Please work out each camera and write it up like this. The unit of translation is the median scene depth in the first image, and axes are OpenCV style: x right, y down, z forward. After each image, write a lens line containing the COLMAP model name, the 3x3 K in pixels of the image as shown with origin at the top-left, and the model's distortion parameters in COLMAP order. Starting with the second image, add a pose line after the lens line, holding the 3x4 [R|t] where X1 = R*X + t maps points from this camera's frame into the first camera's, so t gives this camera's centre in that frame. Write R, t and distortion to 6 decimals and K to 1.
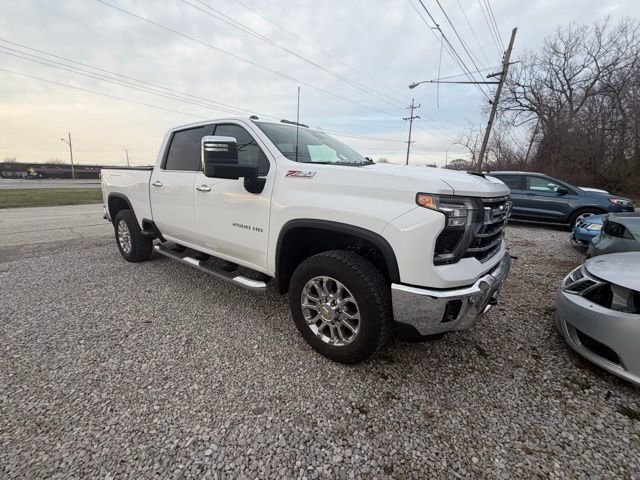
lens RADIAL K [[279.0, 0, 320.8], [0, 279.0, 242.6], [0, 0, 1]] dist [0.000950, -0.000647]
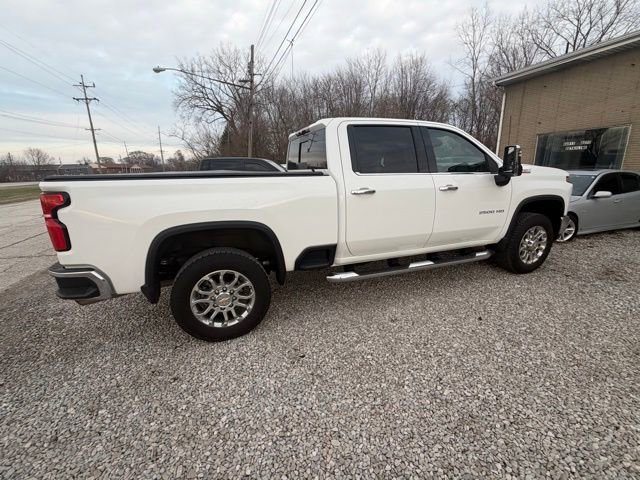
lens RADIAL K [[279.0, 0, 320.2], [0, 279.0, 242.2], [0, 0, 1]] dist [0.000950, -0.000647]
pose [[0.525695, -0.246456, 0.814190, -1.560985], [0.226772, 0.963078, 0.145105, -0.253212], [-0.819890, 0.108355, 0.562174, 0.794611]]
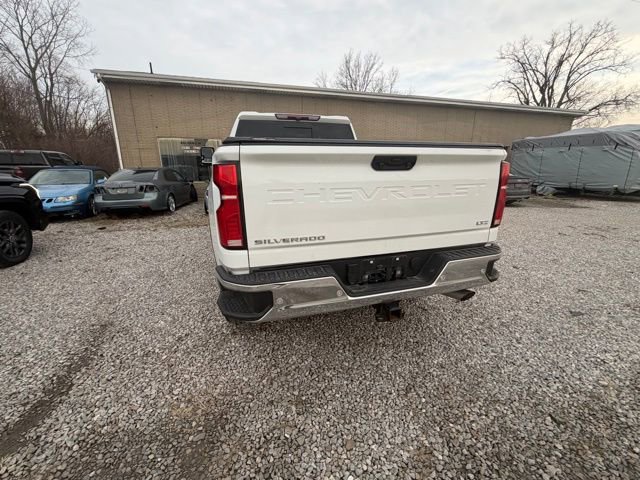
lens RADIAL K [[279.0, 0, 321.1], [0, 279.0, 240.3], [0, 0, 1]] dist [0.000950, -0.000647]
pose [[-0.816595, -0.165868, 0.552866, -1.374521], [0.119359, 0.888597, 0.442887, -0.585106], [-0.564735, 0.427649, -0.705826, 2.429848]]
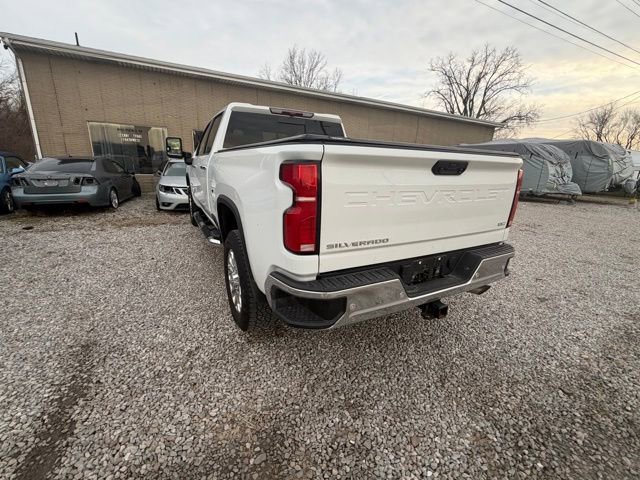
lens RADIAL K [[279.0, 0, 321.3], [0, 279.0, 240.0], [0, 0, 1]] dist [0.000950, -0.000647]
pose [[-0.912466, -0.158434, 0.377232, -1.180852], [0.040416, 0.882575, 0.468431, -0.606916], [-0.407151, 0.442674, -0.798917, 2.520660]]
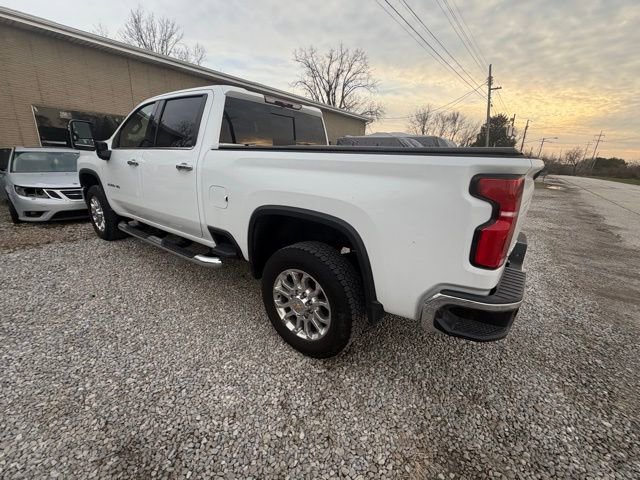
lens RADIAL K [[279.0, 0, 319.7], [0, 279.0, 239.2], [0, 0, 1]] dist [0.000950, -0.000647]
pose [[-0.997892, -0.055736, -0.033255, -0.691729], [-0.064894, 0.864926, 0.497686, -0.622583], [0.001024, 0.498795, -0.866719, 2.546275]]
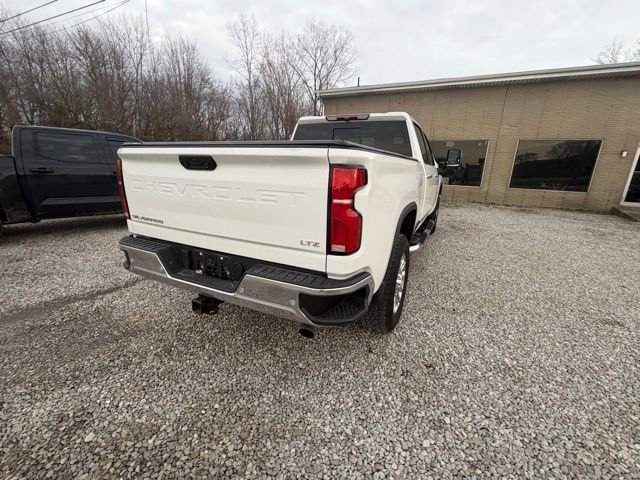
lens RADIAL K [[279.0, 0, 322.0], [0, 279.0, 241.3], [0, 0, 1]] dist [0.000950, -0.000647]
pose [[-0.202064, -0.285295, 0.936898, -1.766726], [0.192315, 0.926447, 0.323590, -0.458873], [-0.960305, 0.245565, -0.132335, 1.822823]]
